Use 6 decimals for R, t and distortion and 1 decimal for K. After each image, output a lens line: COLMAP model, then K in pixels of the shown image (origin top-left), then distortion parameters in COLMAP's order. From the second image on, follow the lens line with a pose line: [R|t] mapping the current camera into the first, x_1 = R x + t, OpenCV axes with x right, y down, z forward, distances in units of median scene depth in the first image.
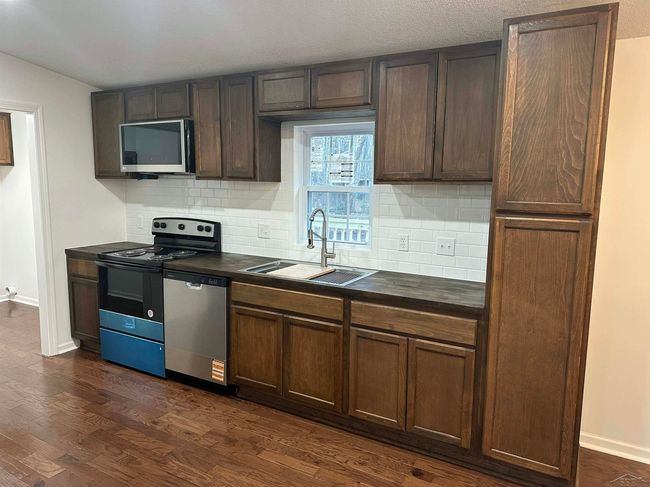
lens RADIAL K [[452.9, 0, 327.9], [0, 452.9, 244.3], [0, 0, 1]] dist [0.101485, -0.154478]
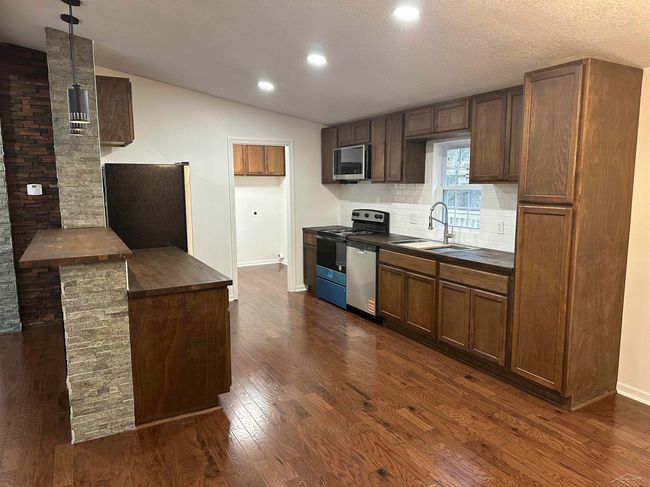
lens RADIAL K [[452.9, 0, 327.9], [0, 452.9, 244.3], [0, 0, 1]] dist [0.101485, -0.154478]
pose [[0.850840, 0.050447, -0.522998, 0.446088], [-0.050463, 0.998625, 0.014228, 0.052919], [0.522996, 0.014287, 0.852215, -0.410612]]
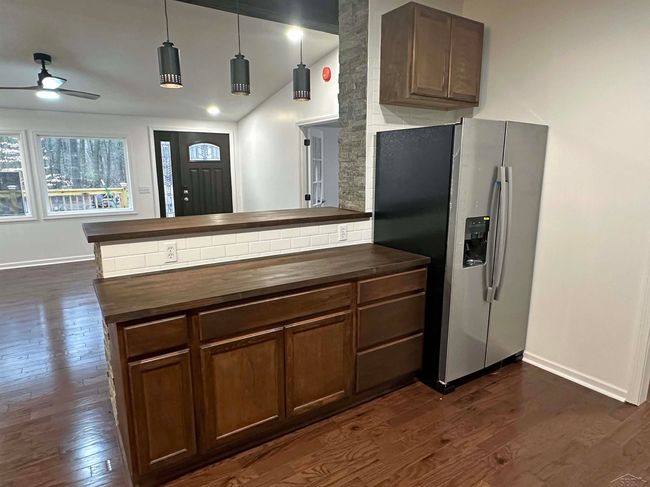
lens RADIAL K [[402.2, 0, 326.2], [0, 402.2, 245.4], [0, 0, 1]] dist [-0.002120, 0.000417]
pose [[-0.465174, 0.155536, -0.871448, 0.054372], [-0.125786, 0.962840, 0.238992, -0.091258], [0.876237, 0.220789, -0.428324, 0.782567]]
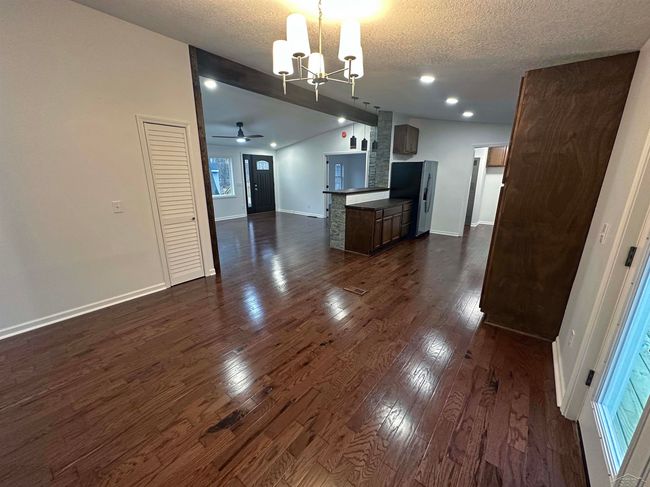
lens RADIAL K [[258.8, 0, 325.0], [0, 258.8, 243.5], [0, 0, 1]] dist [-0.000614, -0.000192]
pose [[-0.161113, 0.244791, -0.956096, 1.231534], [-0.139538, 0.953371, 0.267607, -0.004306], [0.977022, 0.176527, -0.119443, 0.264021]]
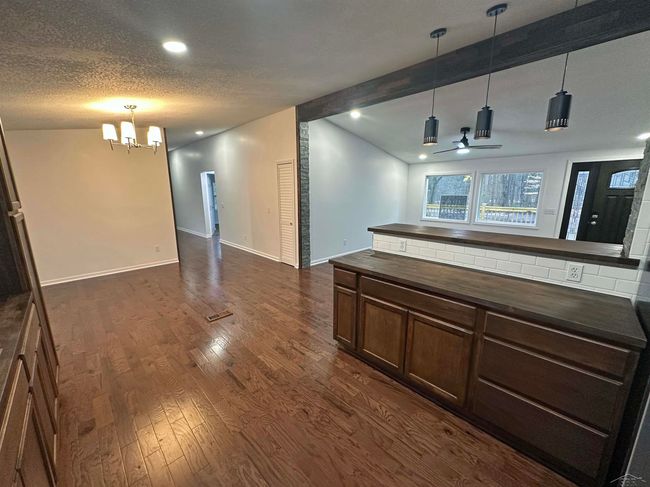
lens RADIAL K [[258.8, 0, 325.0], [0, 258.8, 243.5], [0, 0, 1]] dist [-0.000614, -0.000192]
pose [[-0.961361, -0.072197, 0.265656, -0.441218], [0.020193, 0.943905, 0.329598, -0.143478], [-0.274550, 0.322227, -0.905976, 1.016463]]
